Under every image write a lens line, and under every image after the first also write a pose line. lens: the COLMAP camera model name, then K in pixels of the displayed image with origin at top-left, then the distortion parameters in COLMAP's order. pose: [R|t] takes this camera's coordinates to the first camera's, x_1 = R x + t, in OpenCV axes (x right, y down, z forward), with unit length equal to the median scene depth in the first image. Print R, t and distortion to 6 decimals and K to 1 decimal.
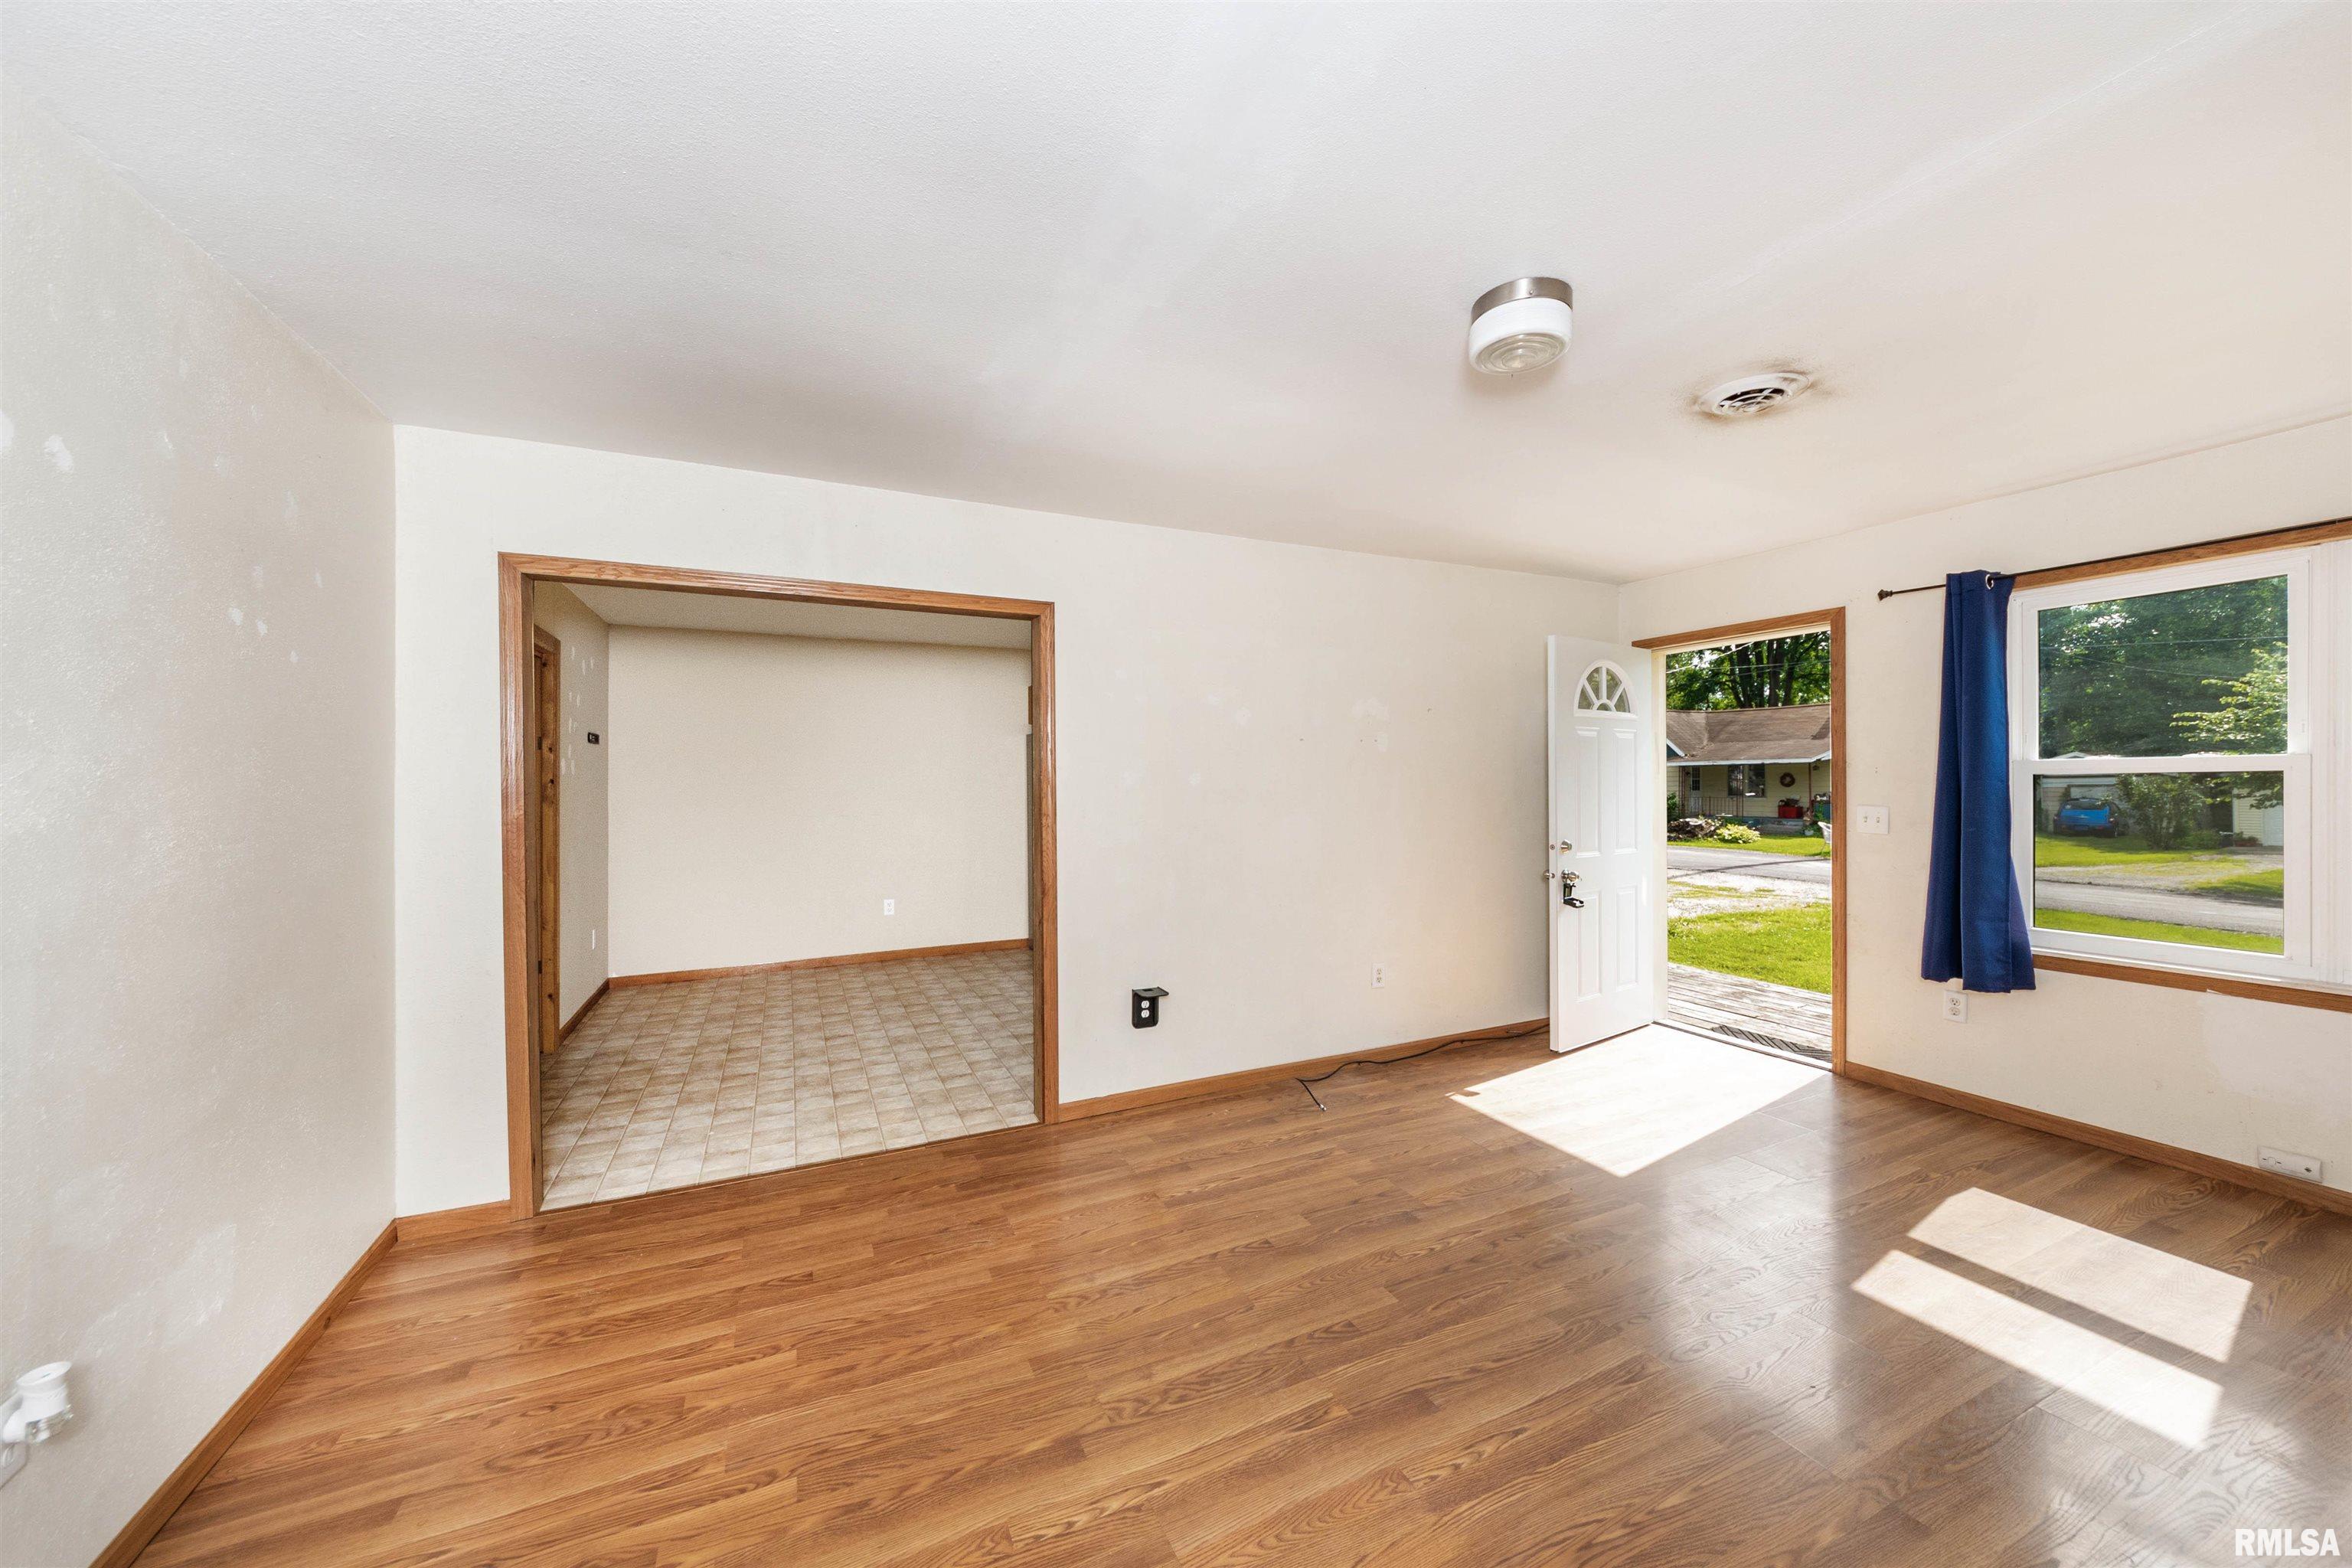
lens RADIAL K [[843.5, 0, 1182.7], [0, 843.5, 785.4], [0, 0, 1]] dist [-0.002405, -0.000298]
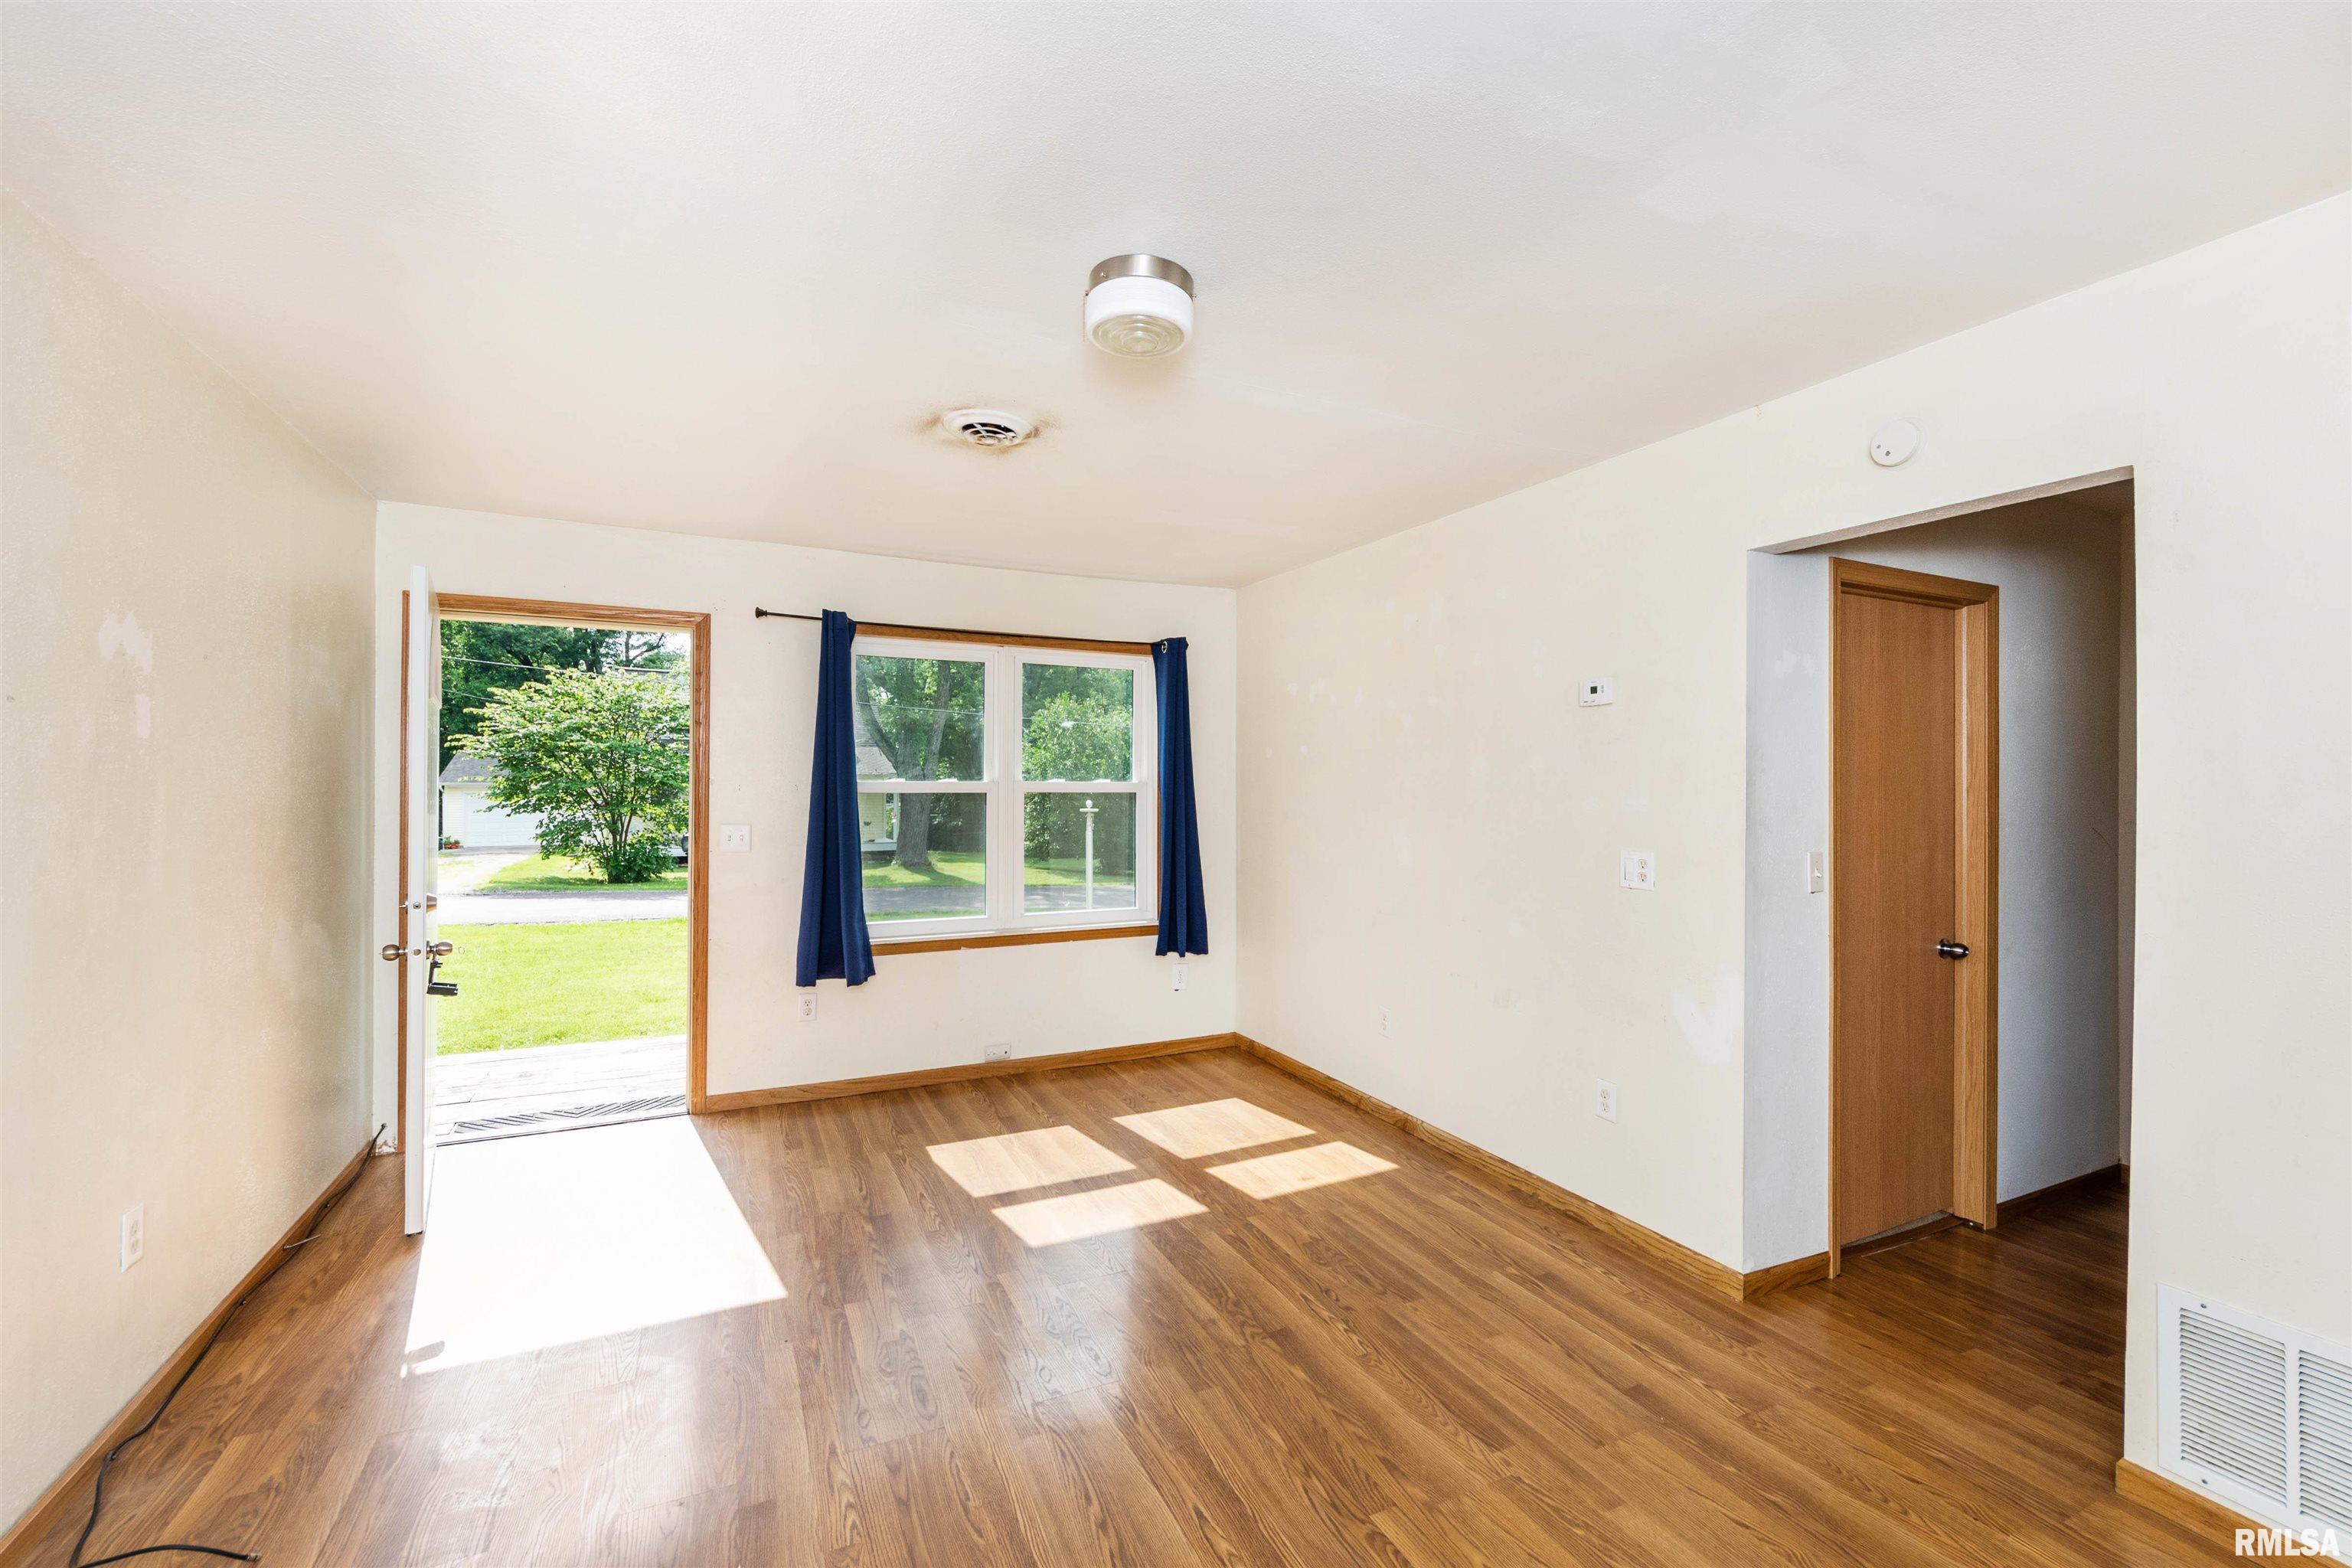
lens RADIAL K [[983.8, 0, 1182.0], [0, 983.8, 785.0], [0, 0, 1]] dist [0.015120, -0.011198]
pose [[-0.005665, 0.008003, 0.999952, -0.432960], [-0.001291, 0.999967, -0.008011, -0.016620], [-0.999983, -0.001336, -0.005654, 0.638003]]
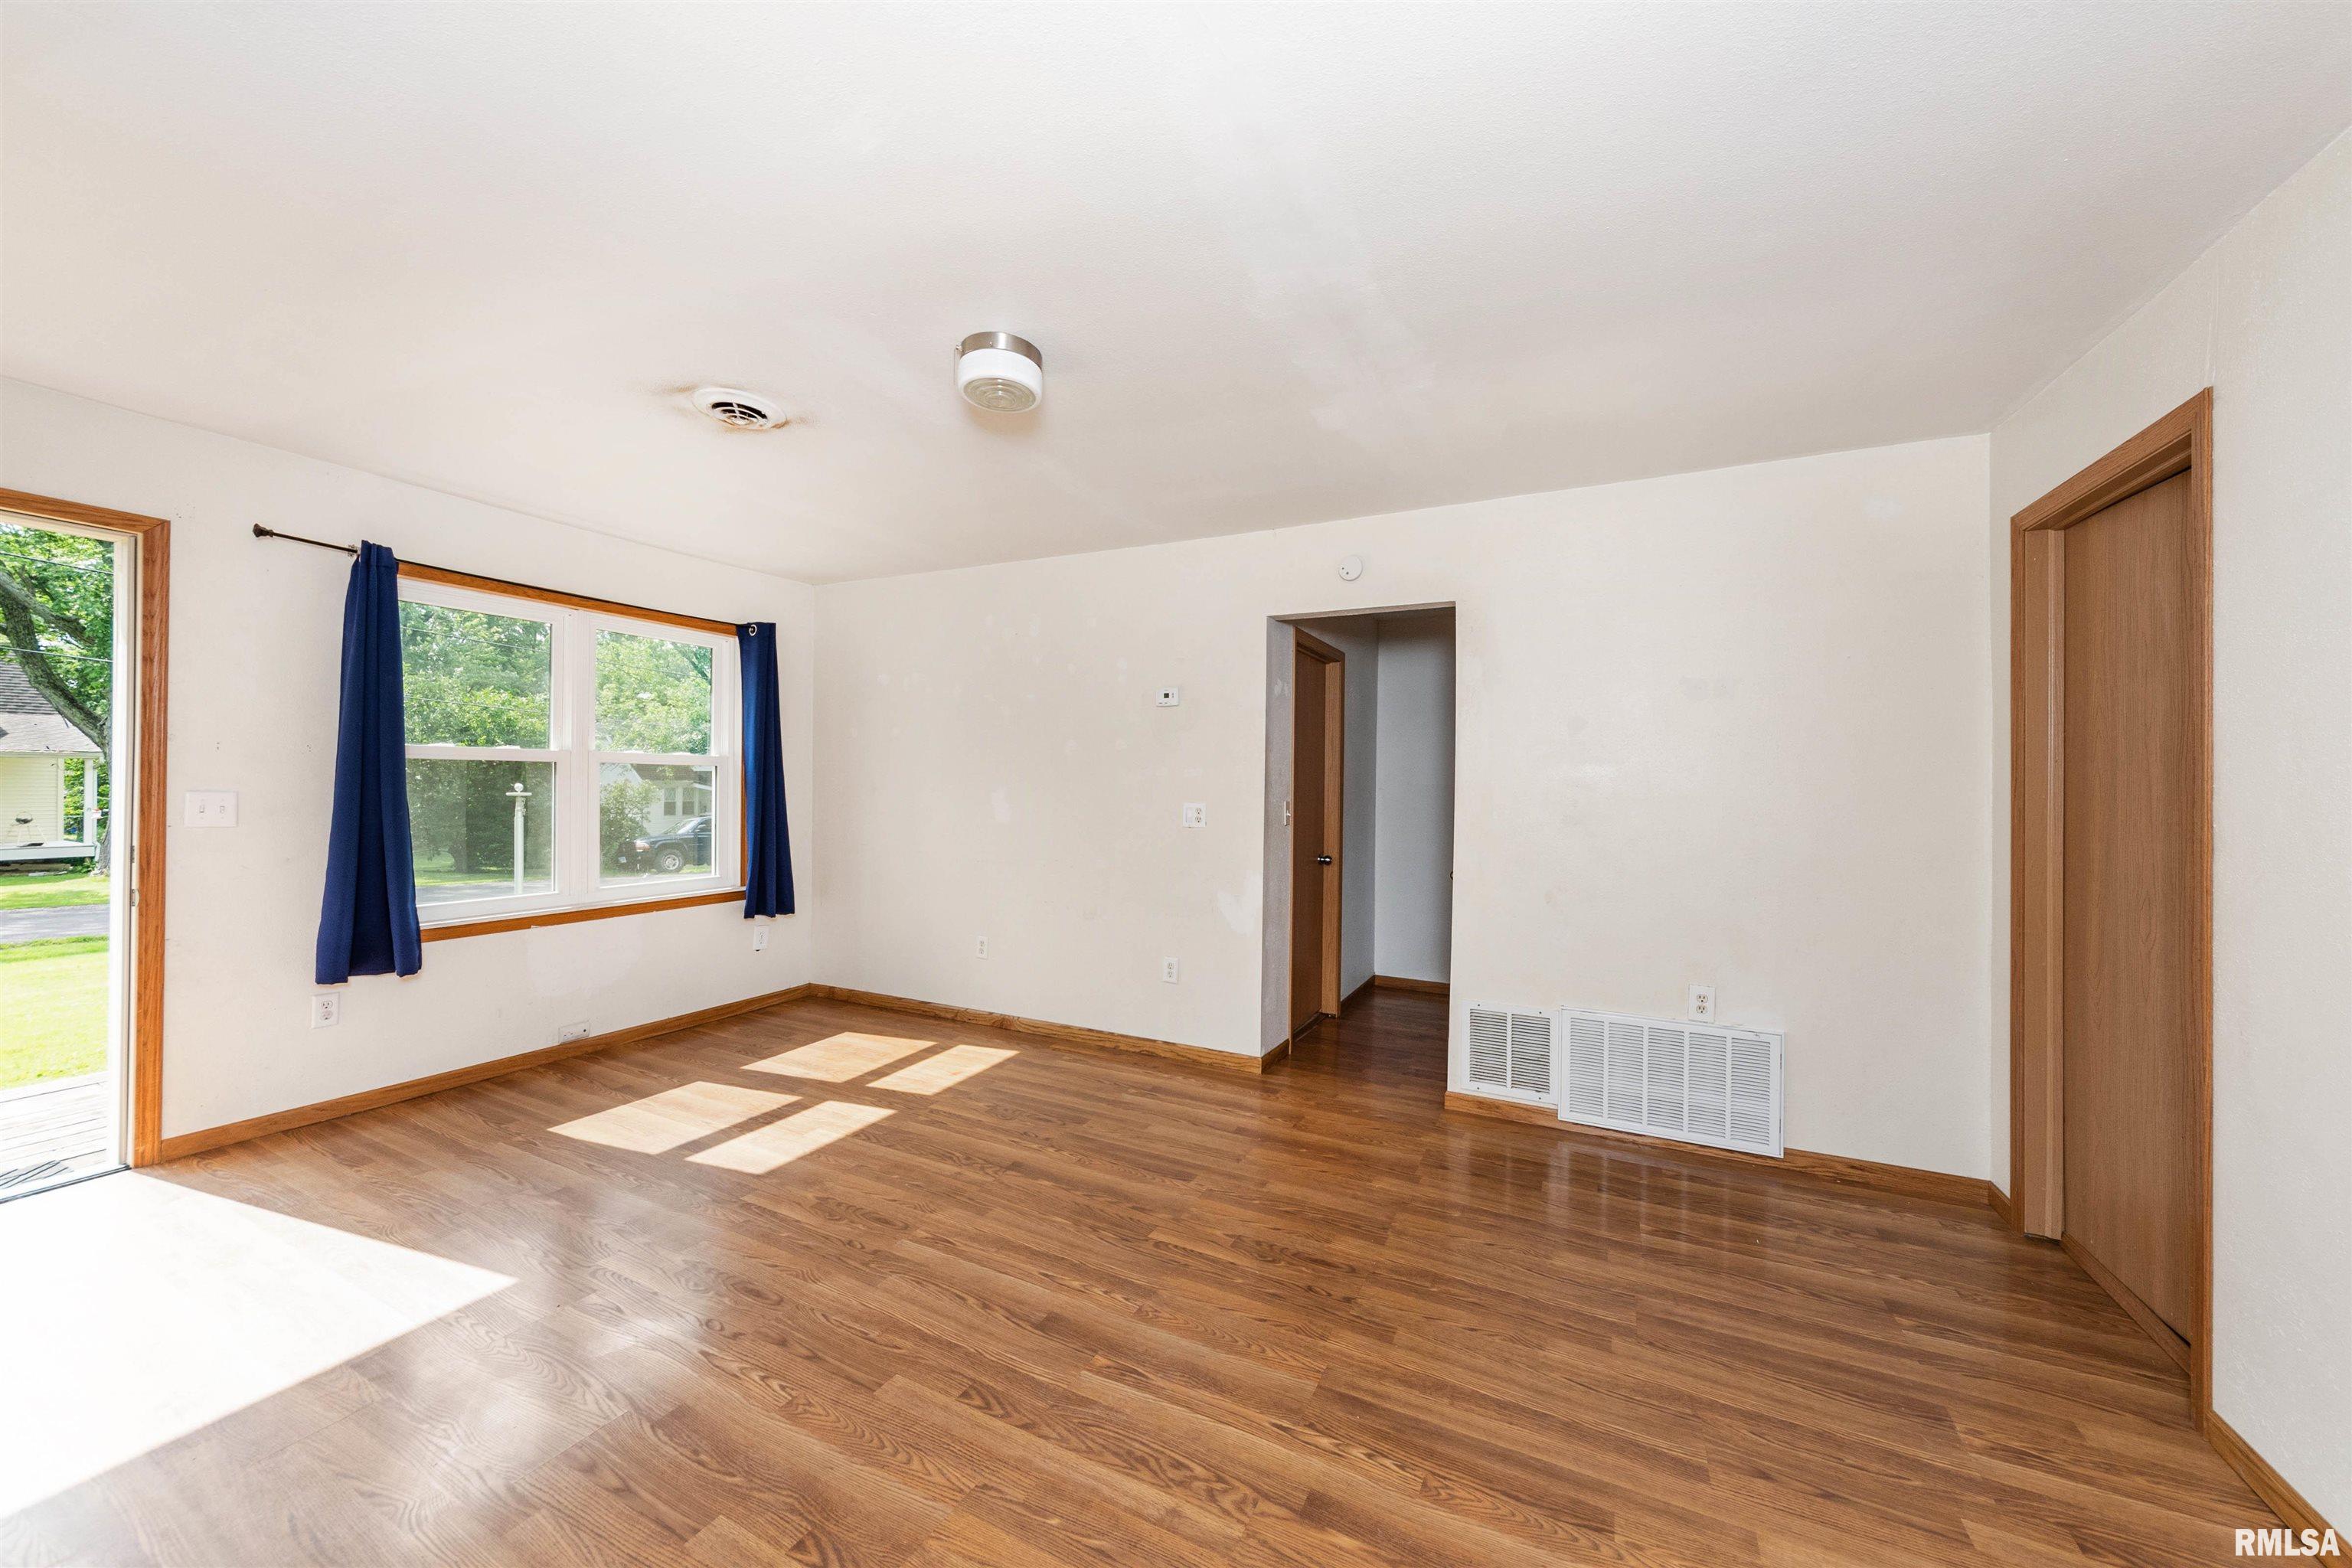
lens RADIAL K [[843.5, 0, 1182.7], [0, 843.5, 785.4], [0, 0, 1]] dist [-0.002405, -0.000298]
pose [[-0.618330, -0.000346, 0.785919, -0.450445], [-0.005022, 0.999981, -0.003511, 0.021597], [-0.785903, -0.006118, -0.618320, 1.012432]]
